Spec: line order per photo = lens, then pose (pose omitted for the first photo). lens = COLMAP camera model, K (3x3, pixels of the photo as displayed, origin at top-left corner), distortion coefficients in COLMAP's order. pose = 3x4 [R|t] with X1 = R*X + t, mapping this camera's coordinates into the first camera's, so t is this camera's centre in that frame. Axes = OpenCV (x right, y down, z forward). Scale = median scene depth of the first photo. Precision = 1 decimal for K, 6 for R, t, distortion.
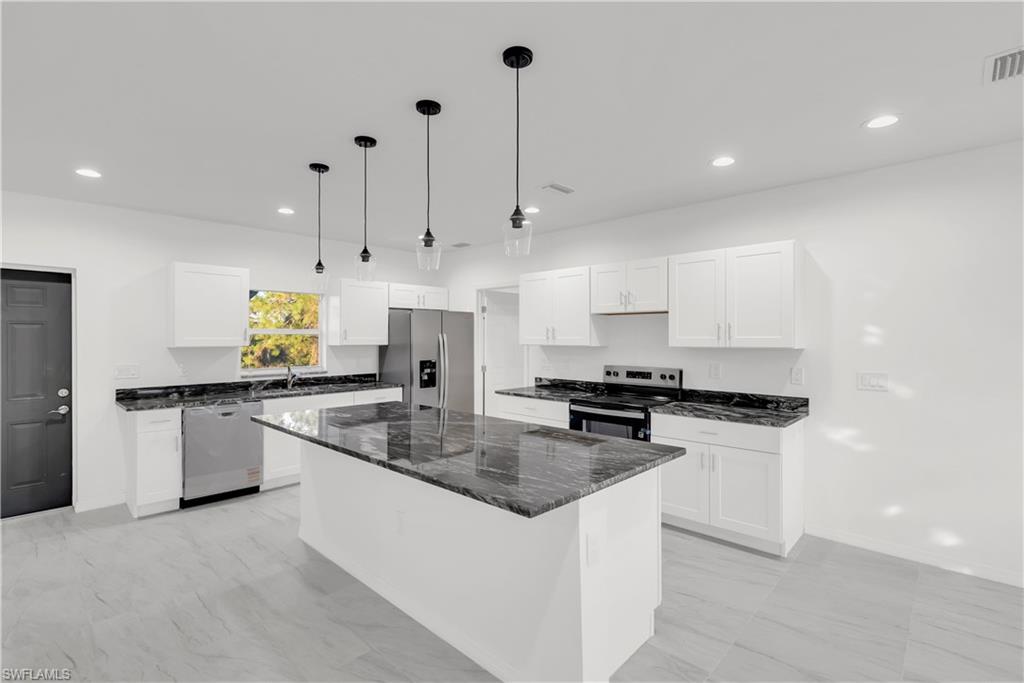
lens RADIAL K [[466.8, 0, 512.6], [0, 466.8, 336.9], [0, 0, 1]] dist [-0.002978, -0.000096]
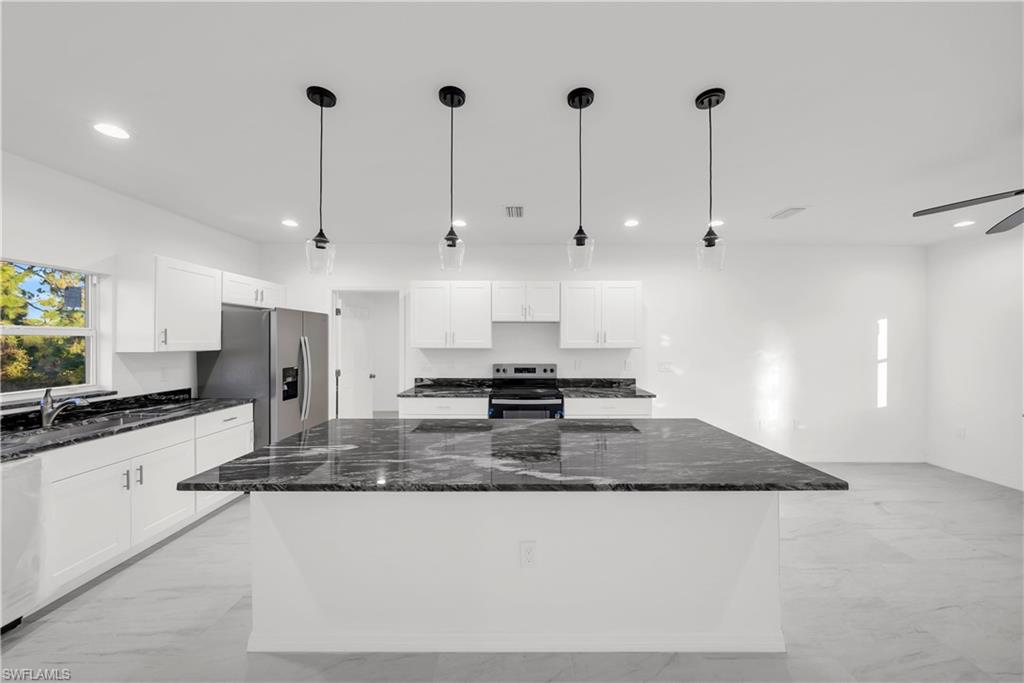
lens RADIAL K [[351.4, 0, 512.5], [0, 351.4, 341.8], [0, 0, 1]] dist [-0.002534, -0.000134]
pose [[0.726517, -0.000246, 0.687148, -0.400276], [-0.003014, 0.999989, 0.003545, -0.000437], [-0.687142, -0.004647, 0.726508, 0.304015]]
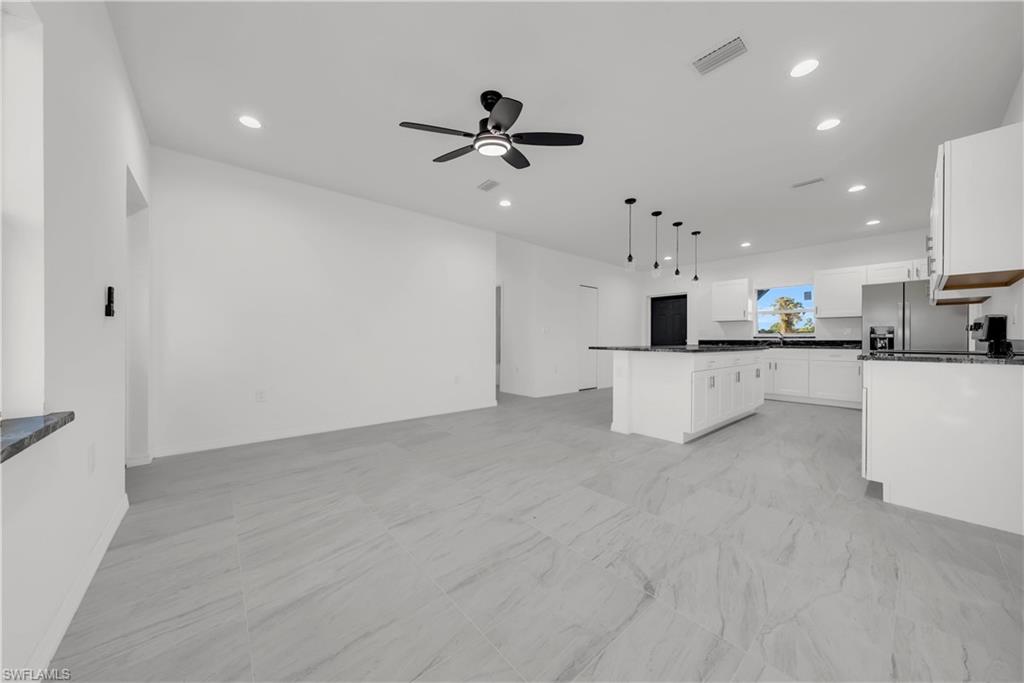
lens RADIAL K [[339.5, 0, 516.3], [0, 339.5, 341.4], [0, 0, 1]] dist [-0.010886, -0.000235]
pose [[-0.101376, 0.009116, -0.994806, 0.894355], [0.001376, 0.999958, 0.009024, 0.094827], [0.994847, -0.000454, -0.101384, 0.223896]]
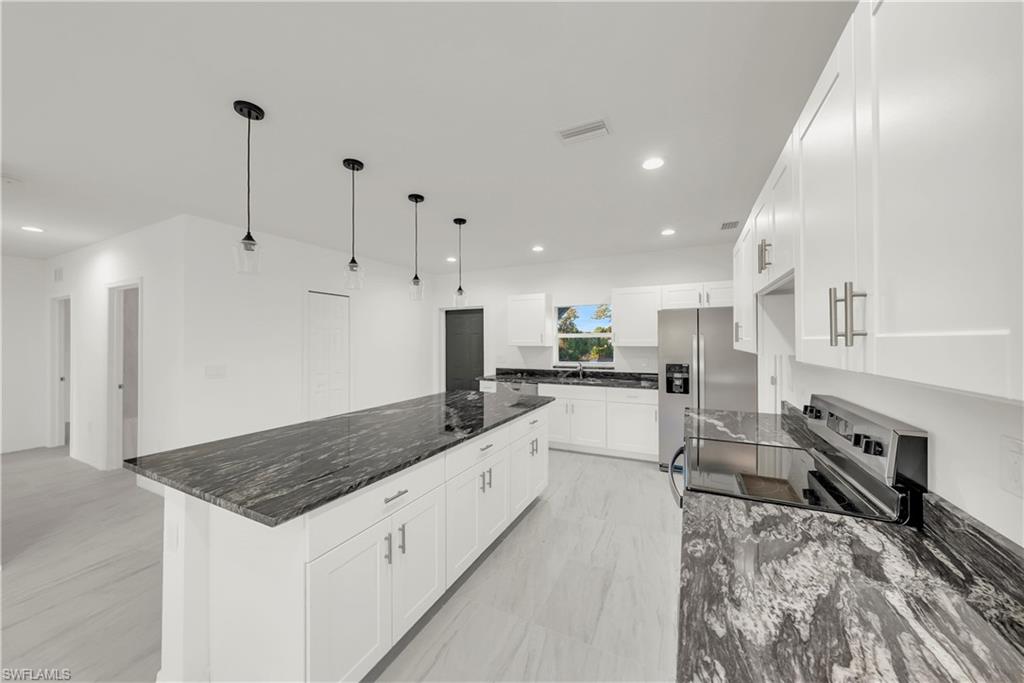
lens RADIAL K [[351.4, 0, 511.9], [0, 351.4, 341.1], [0, 0, 1]] dist [-0.002534, -0.000134]
pose [[0.308280, 0.000855, -0.951295, 0.458924], [0.006923, 0.999971, 0.003143, 0.000719], [0.951271, -0.007554, 0.308265, 0.578296]]
